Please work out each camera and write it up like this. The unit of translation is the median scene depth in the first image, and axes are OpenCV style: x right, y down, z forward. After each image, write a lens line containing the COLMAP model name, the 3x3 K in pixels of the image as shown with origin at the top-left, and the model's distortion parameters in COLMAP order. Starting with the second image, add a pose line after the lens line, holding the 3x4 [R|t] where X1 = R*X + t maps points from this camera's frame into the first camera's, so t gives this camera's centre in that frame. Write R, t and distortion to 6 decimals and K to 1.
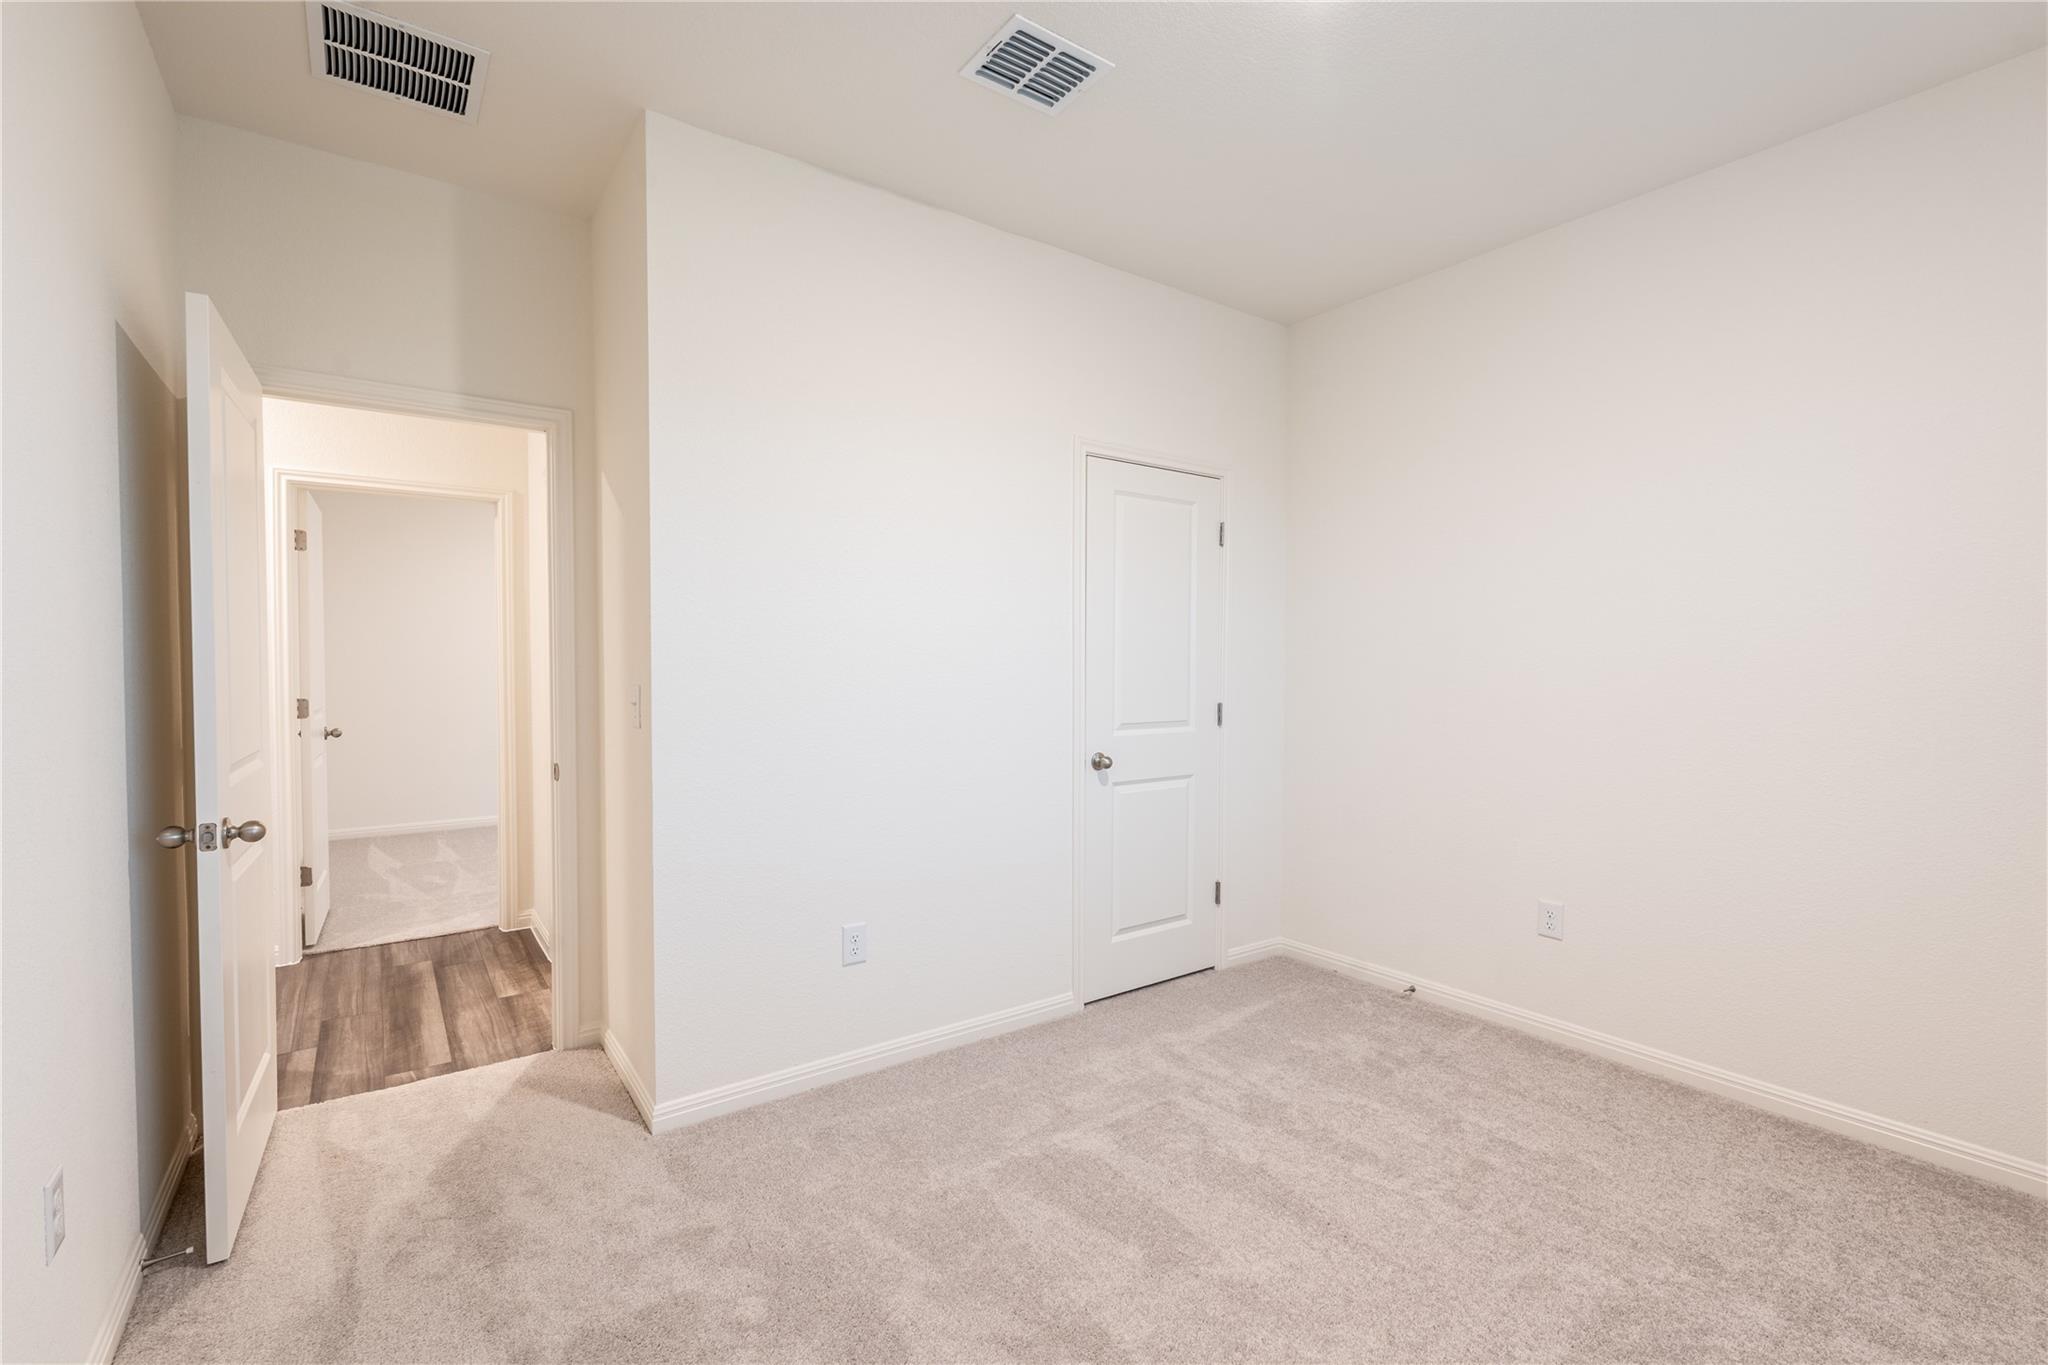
lens RADIAL K [[953.0, 0, 1015.8], [0, 953.0, 689.3], [0, 0, 1]] dist [-0.003236, -0.000258]
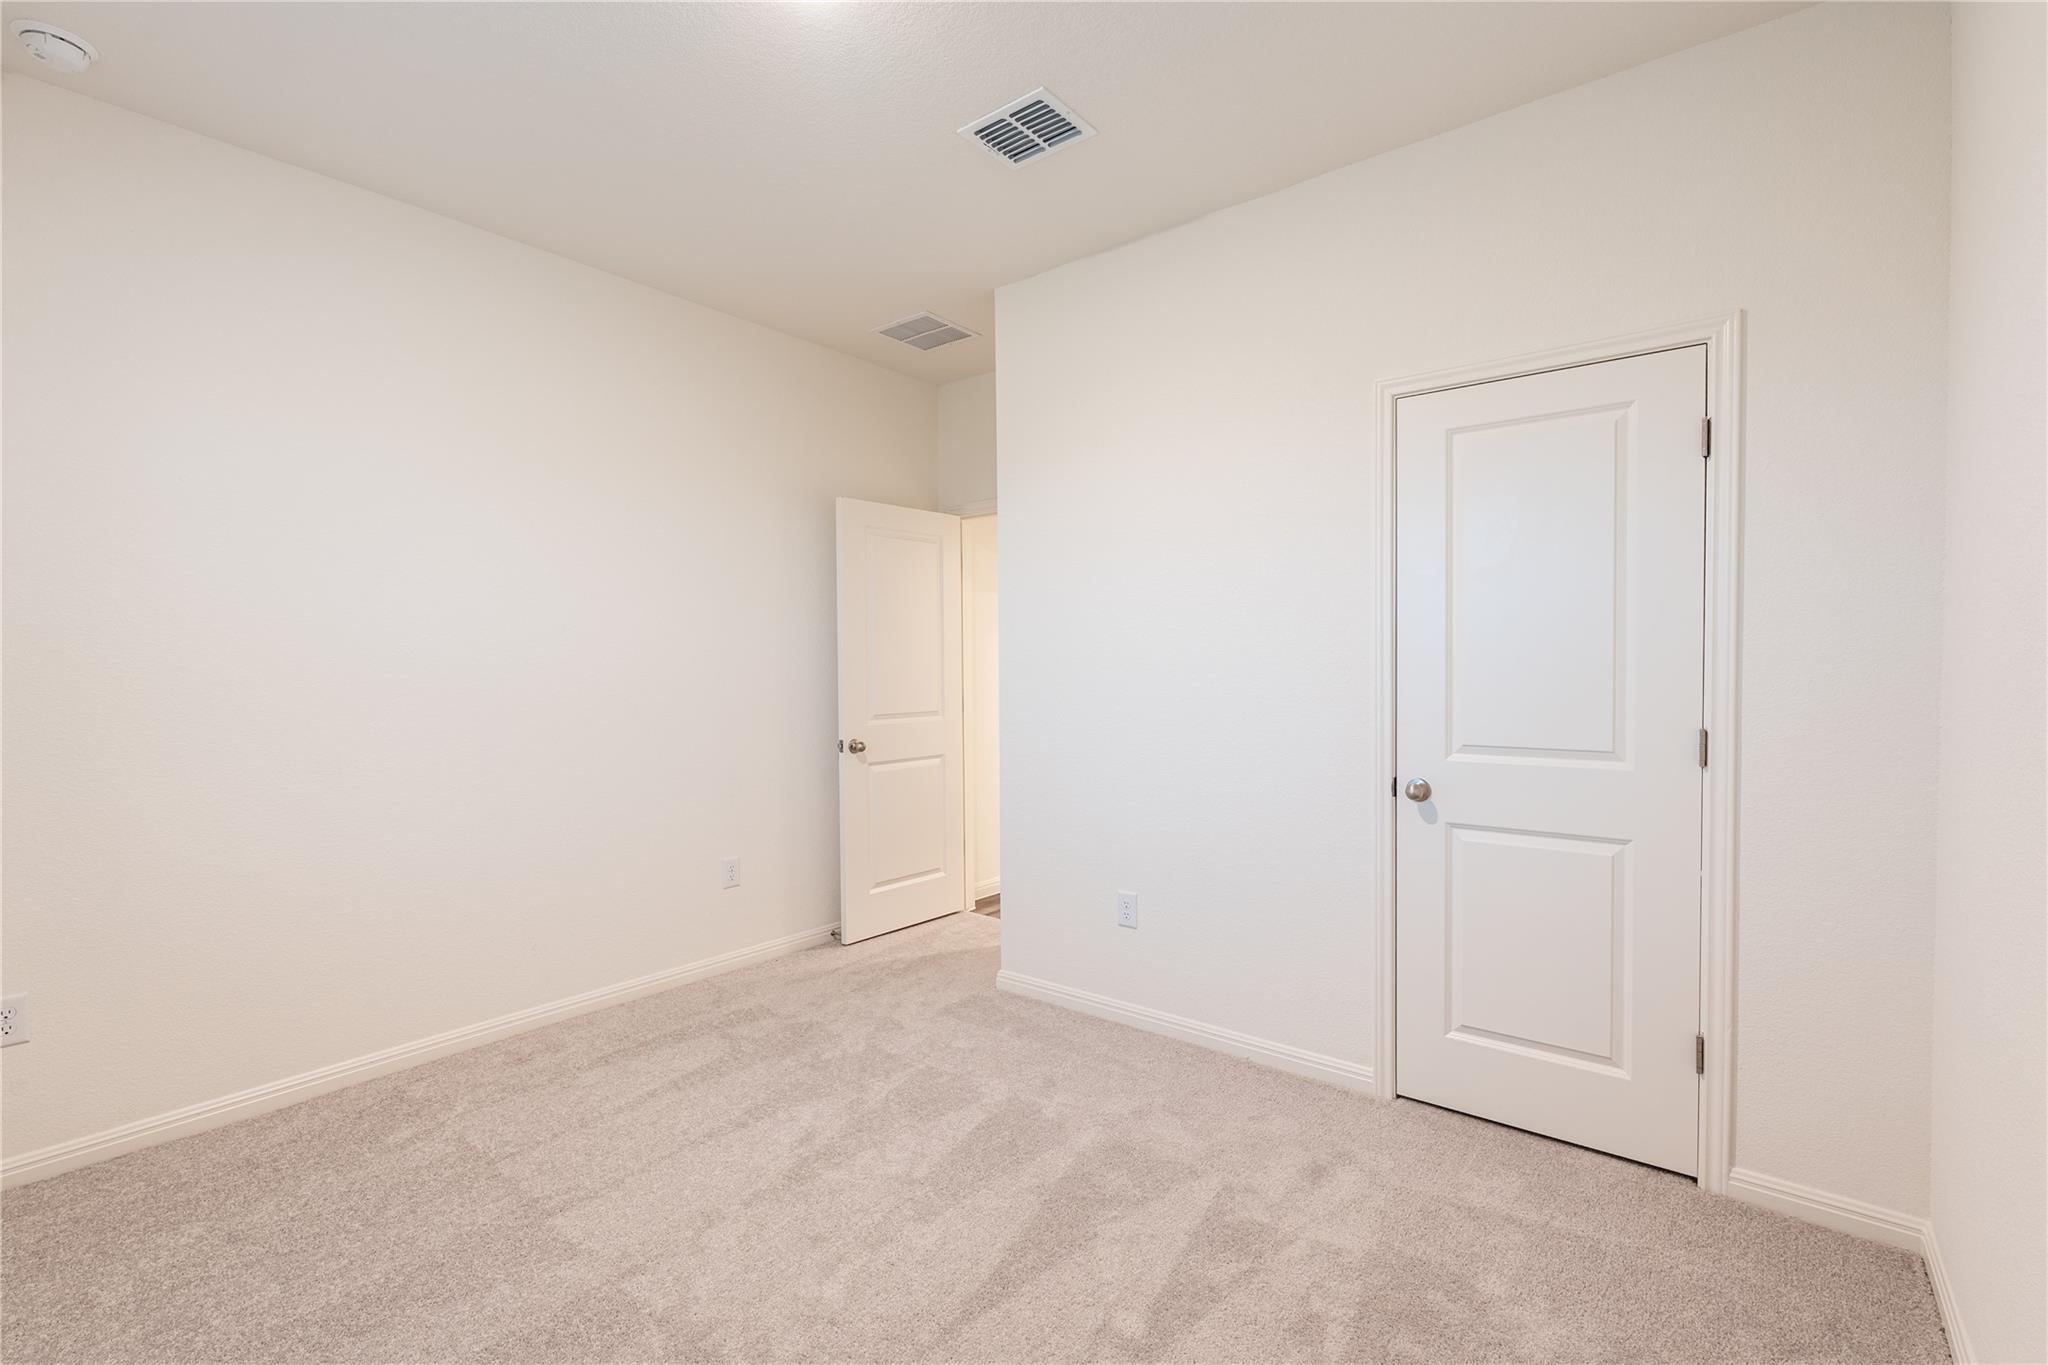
lens RADIAL K [[953.0, 0, 1015.8], [0, 953.0, 689.3], [0, 0, 1]] dist [-0.003236, -0.000258]
pose [[0.215563, 0.023749, -0.976201, 0.830130], [-0.017832, 0.999633, 0.020381, -0.017263], [0.976327, 0.013014, 0.215908, 0.559734]]
